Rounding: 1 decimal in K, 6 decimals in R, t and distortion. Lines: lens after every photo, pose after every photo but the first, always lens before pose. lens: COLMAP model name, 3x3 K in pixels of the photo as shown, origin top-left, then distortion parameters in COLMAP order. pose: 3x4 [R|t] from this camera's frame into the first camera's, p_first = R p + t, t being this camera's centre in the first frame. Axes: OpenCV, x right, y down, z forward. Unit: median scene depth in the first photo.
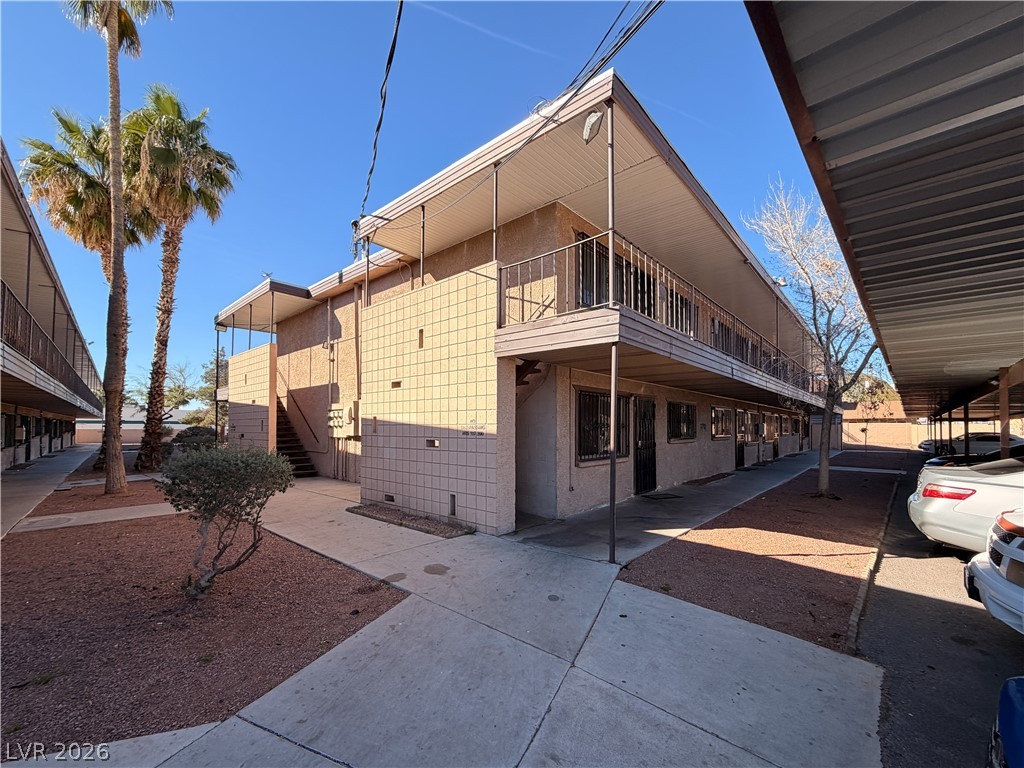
lens RADIAL K [[414.4, 0, 506.4], [0, 414.4, 412.0], [0, 0, 1]] dist [-0.000388, 0.000163]
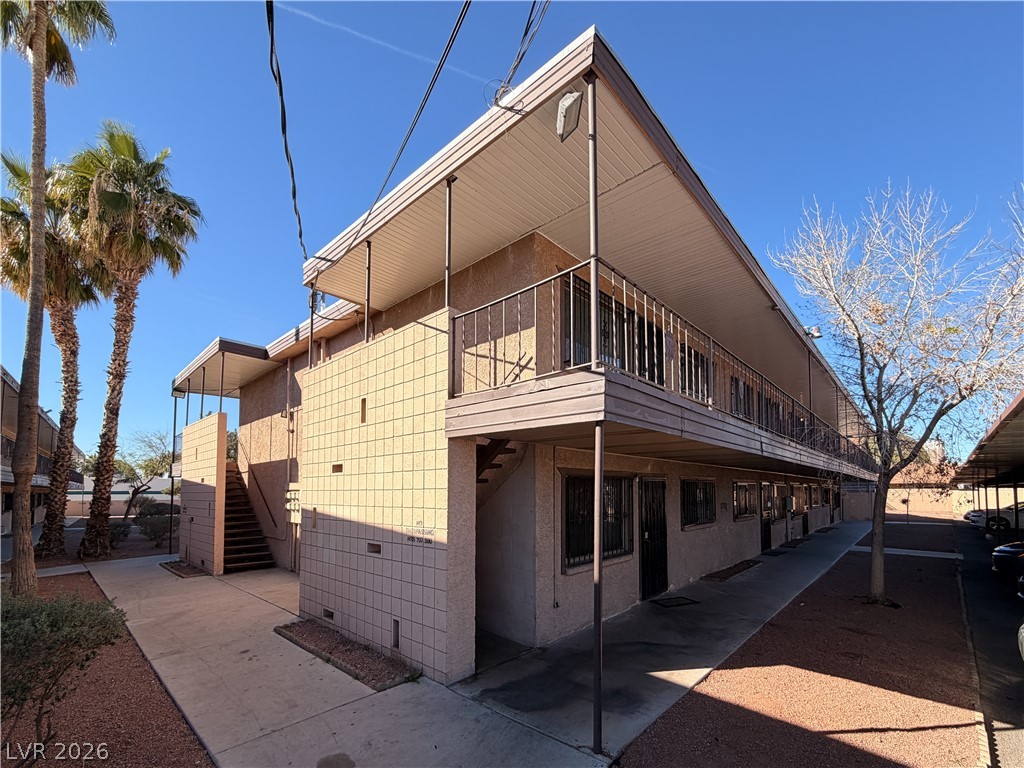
lens RADIAL K [[436.6, 0, 516.8], [0, 436.6, 478.9], [0, 0, 1]] dist [0.000126, -0.000434]
pose [[0.999855, -0.015380, 0.007249, 0.071558], [0.015323, 0.999851, 0.007944, -0.048506], [-0.007370, -0.007832, 0.999942, 0.168737]]
